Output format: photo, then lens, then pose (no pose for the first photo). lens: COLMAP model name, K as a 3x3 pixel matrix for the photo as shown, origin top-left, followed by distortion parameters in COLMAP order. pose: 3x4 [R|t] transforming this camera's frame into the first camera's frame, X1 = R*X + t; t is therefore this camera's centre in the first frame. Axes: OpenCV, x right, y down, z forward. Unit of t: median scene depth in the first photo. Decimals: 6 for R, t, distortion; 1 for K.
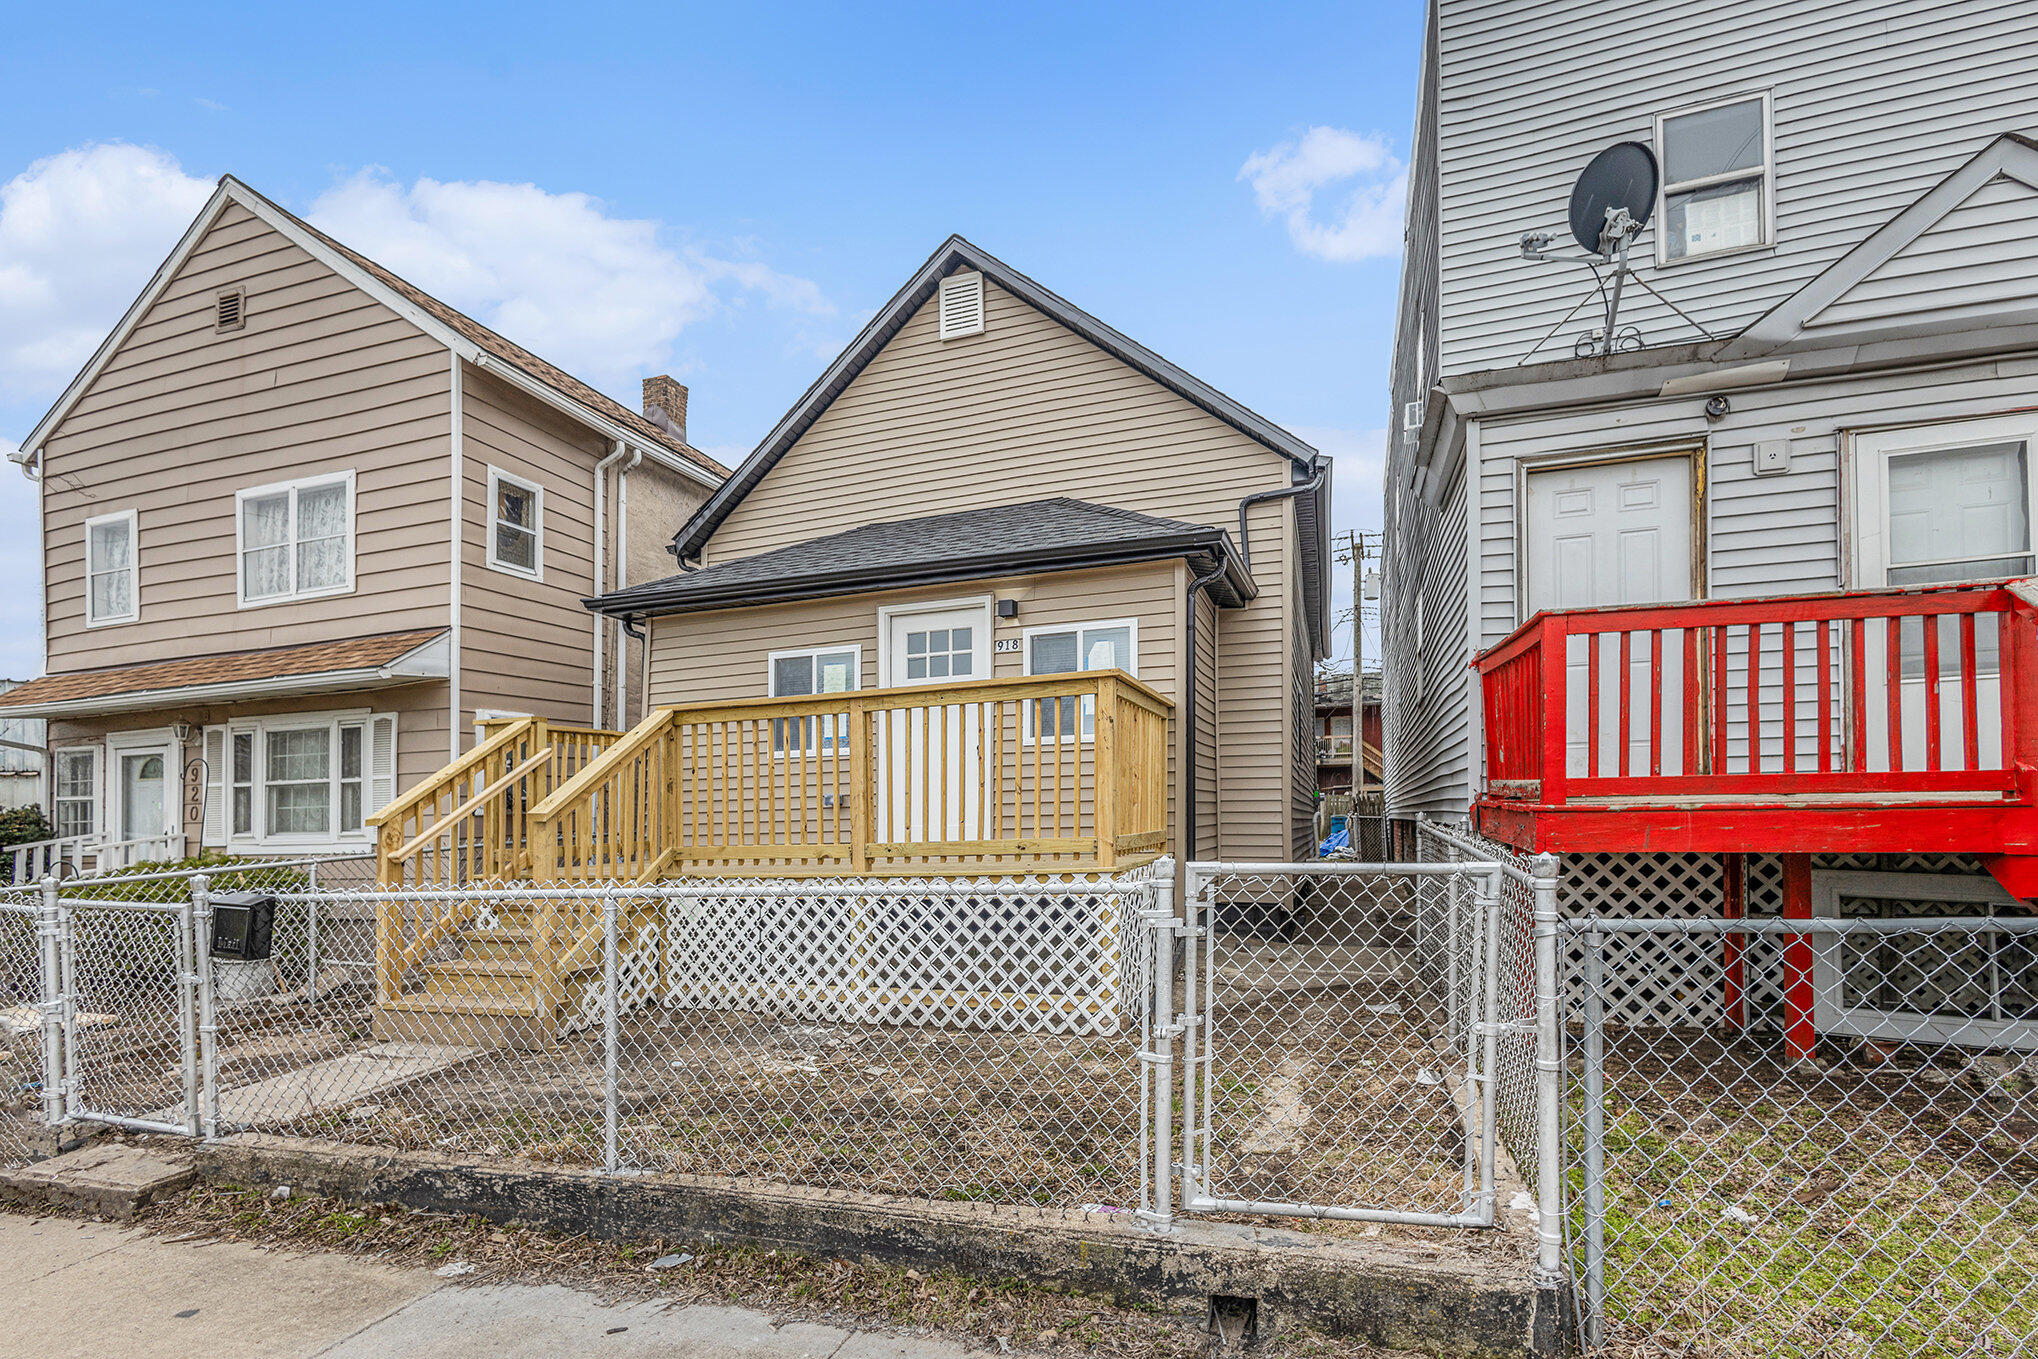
lens RADIAL K [[935.9, 0, 925.6], [0, 935.9, 680.0], [0, 0, 1]] dist [0.009794, -0.000633]
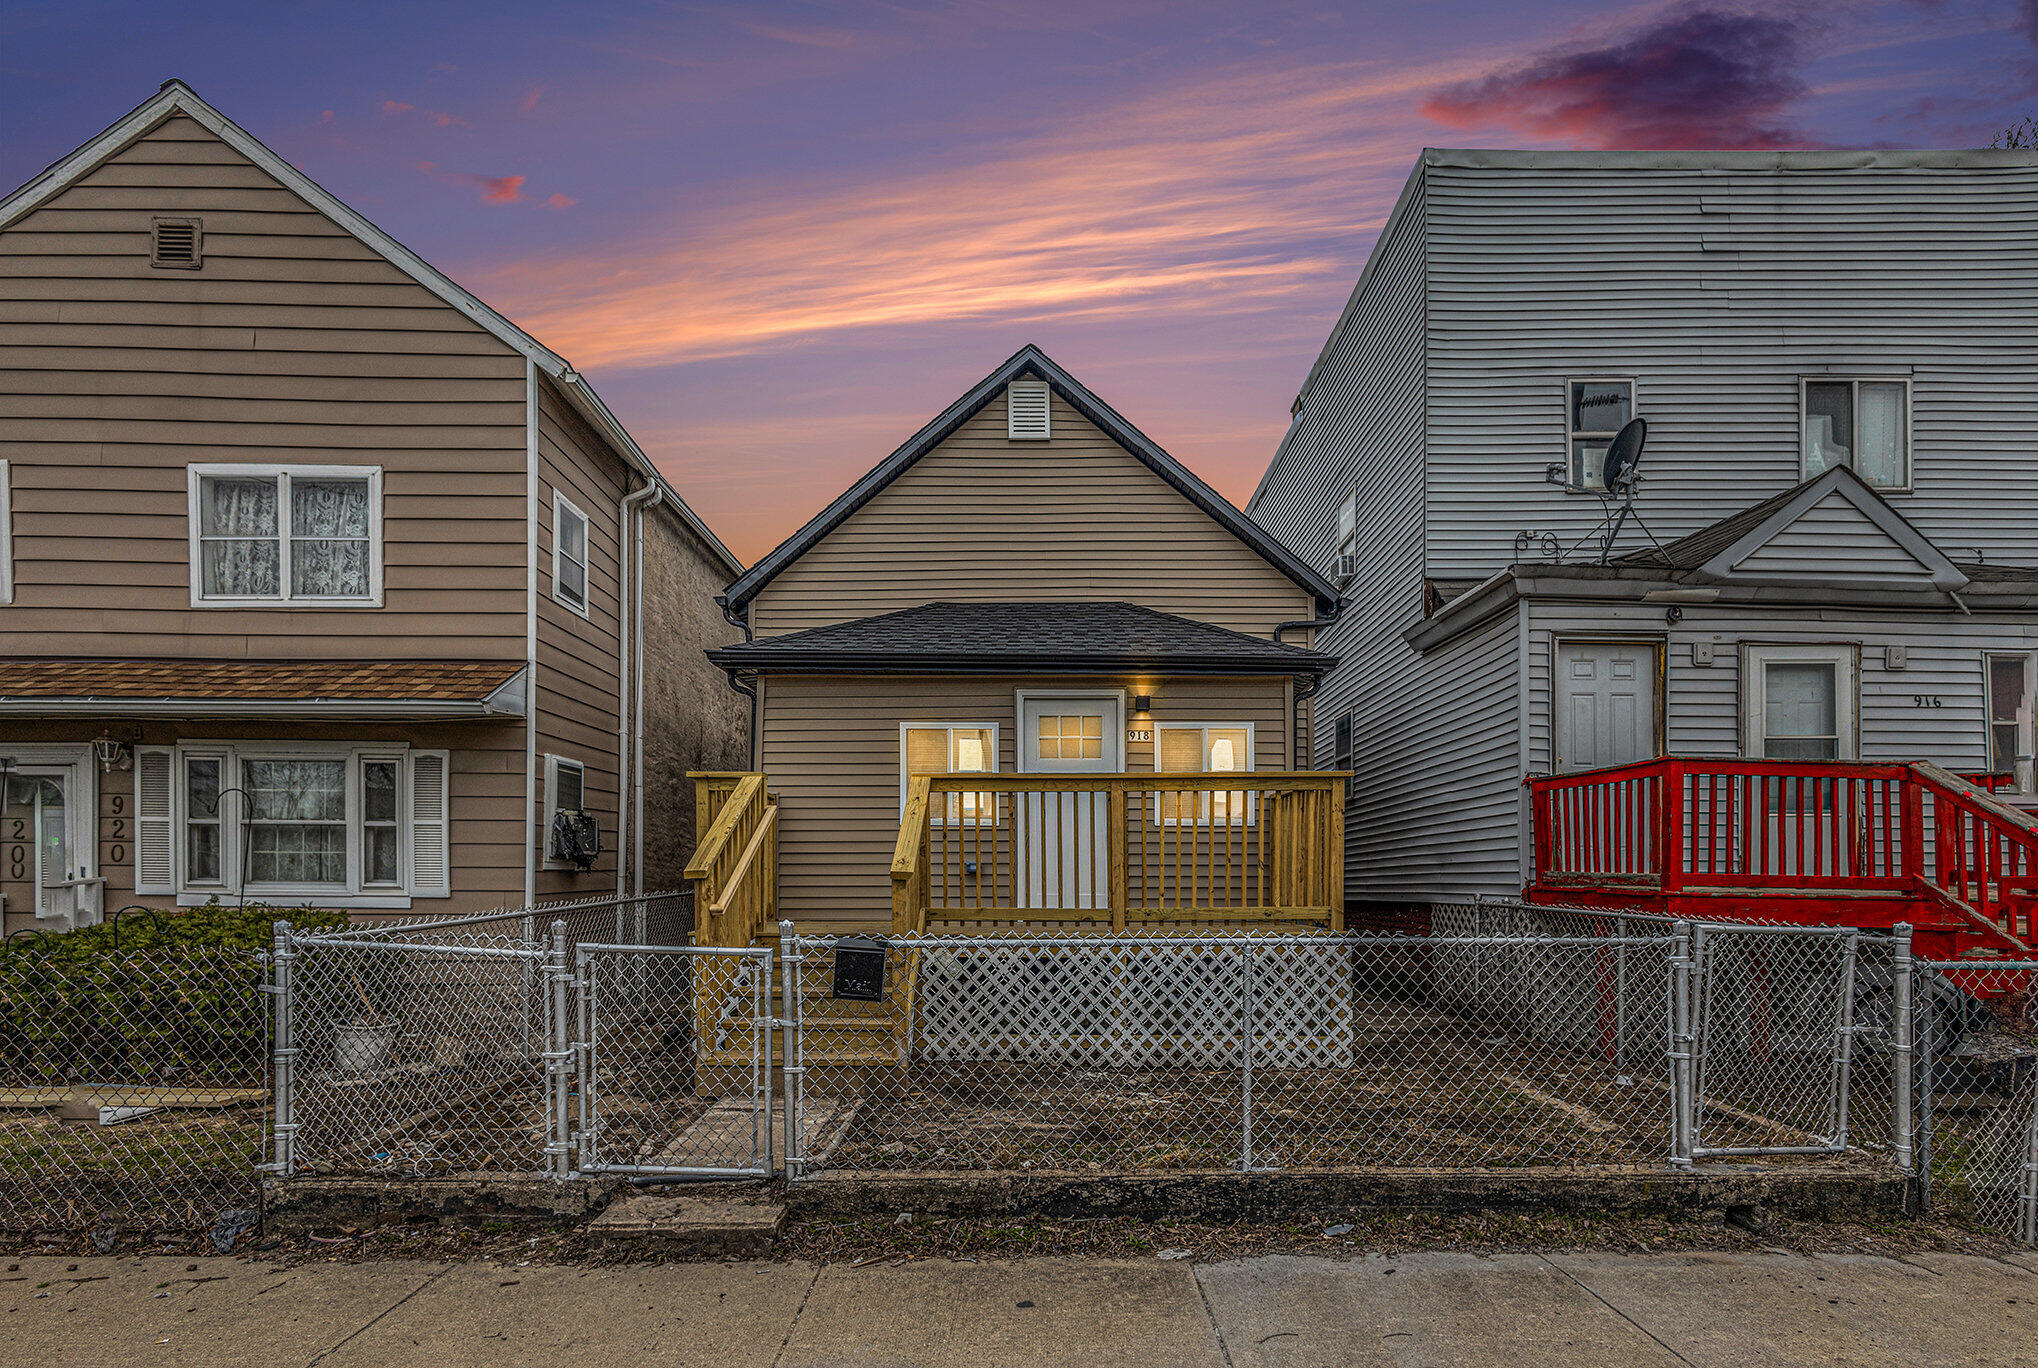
lens RADIAL K [[943.2, 0, 1018.6], [0, 943.2, 733.2], [0, 0, 1]] dist [0.024501, -0.015562]
pose [[0.943770, 0.081197, 0.320476, -0.538792], [-0.075558, 0.996690, -0.030014, 0.007026], [-0.321852, 0.004112, 0.946781, -0.041061]]
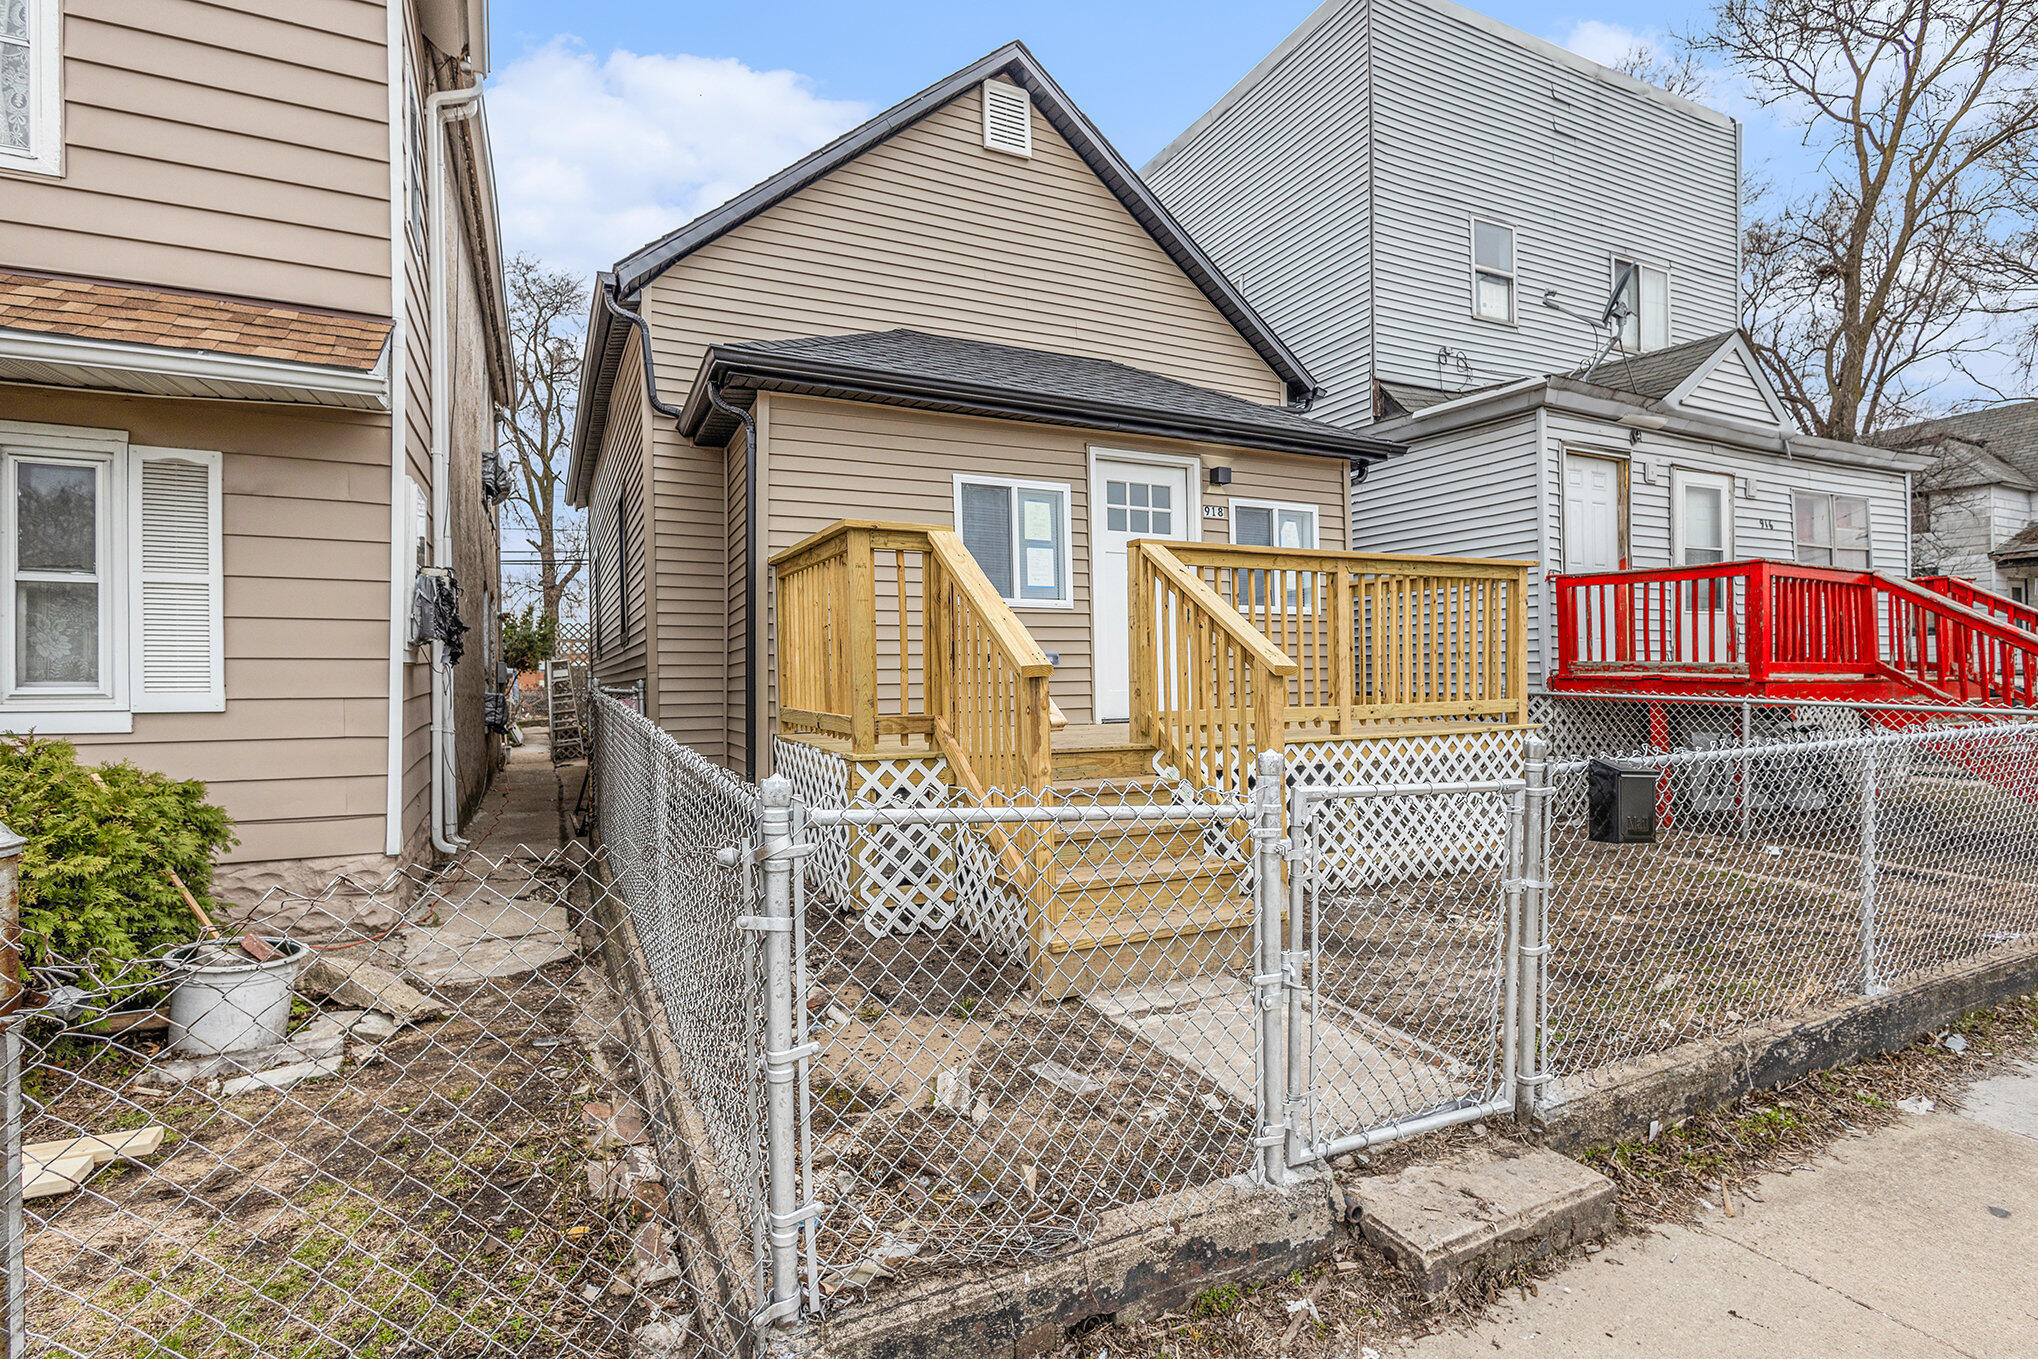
lens RADIAL K [[977.8, 0, 1142.4], [0, 977.8, 539.8], [0, 0, 1]] dist [0.021117, -0.000678]
pose [[0.688481, 0.119872, 0.715279, -0.932756], [-0.115560, 0.991778, -0.054979, 0.078519], [-0.715988, -0.044806, 0.696673, 0.417871]]
